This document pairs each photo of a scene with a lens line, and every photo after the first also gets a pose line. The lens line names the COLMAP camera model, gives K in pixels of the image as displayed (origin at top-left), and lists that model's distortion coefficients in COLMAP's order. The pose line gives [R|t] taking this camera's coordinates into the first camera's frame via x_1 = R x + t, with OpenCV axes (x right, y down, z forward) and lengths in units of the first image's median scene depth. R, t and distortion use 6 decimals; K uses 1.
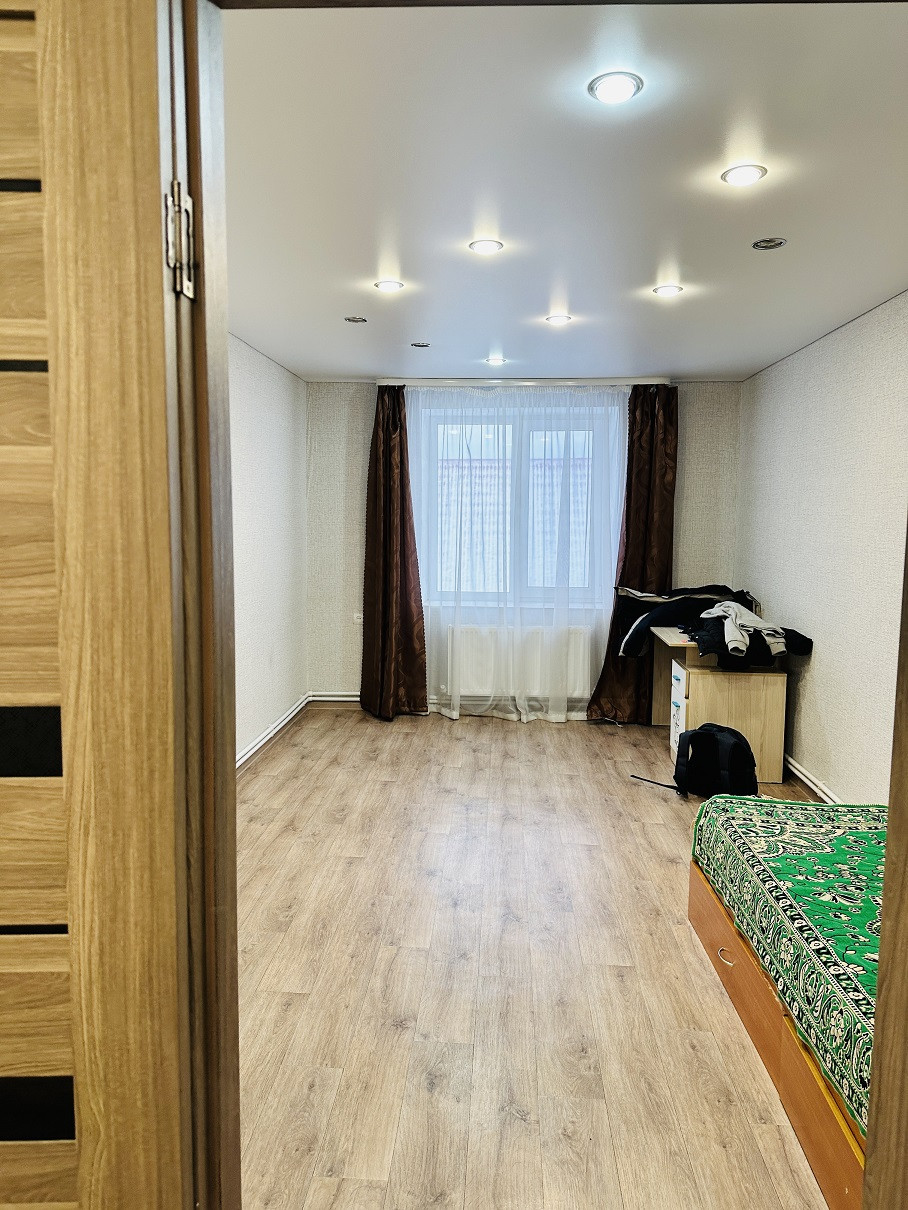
lens RADIAL K [[849.1, 0, 454.0], [0, 849.1, 605.0], [0, 0, 1]] dist [-0.002984, -0.002468]
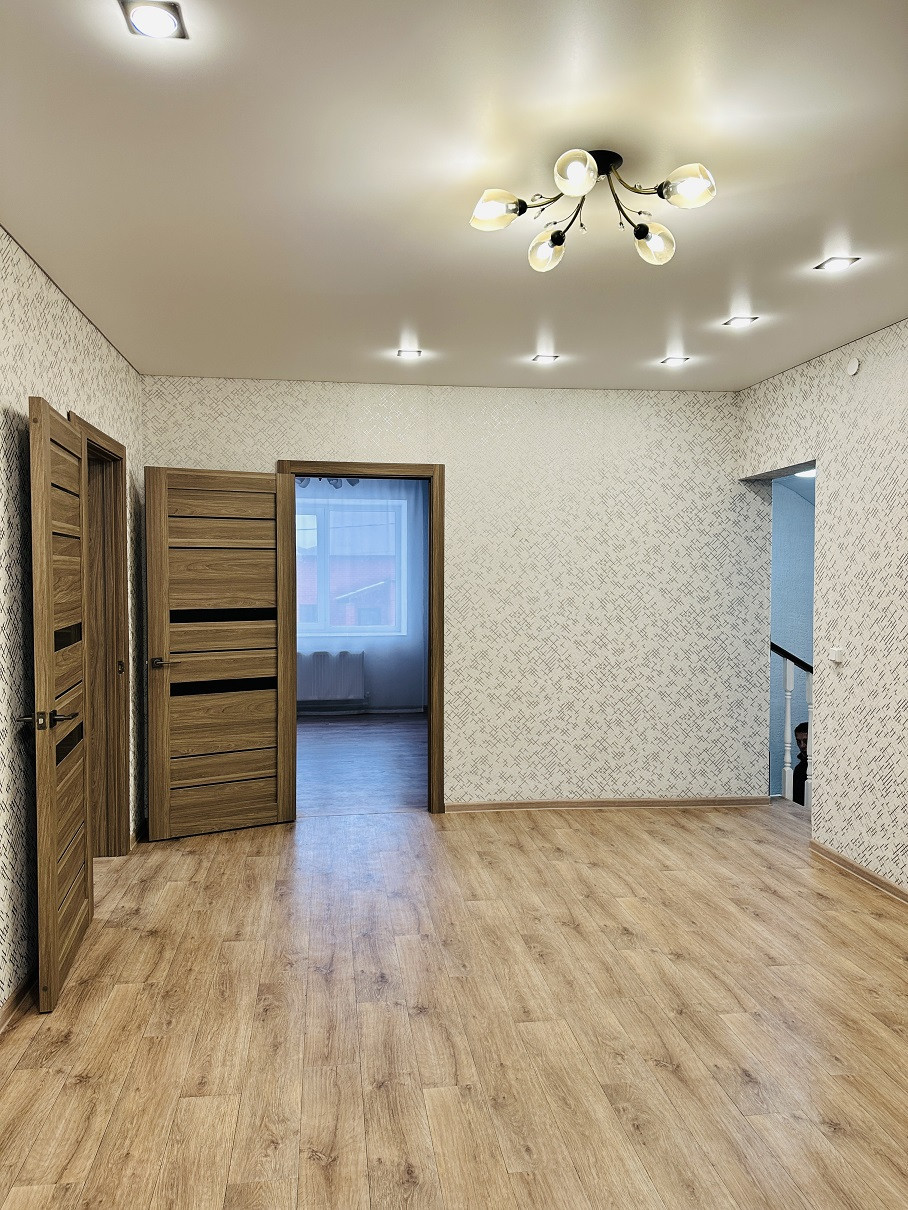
lens RADIAL K [[849.1, 0, 454.0], [0, 849.1, 605.0], [0, 0, 1]] dist [-0.002984, -0.002468]
pose [[-0.977936, 0.014977, -0.208369, 0.114452], [-0.018560, 0.987253, 0.158072, -0.216298], [0.208081, 0.158451, -0.965192, 1.834796]]
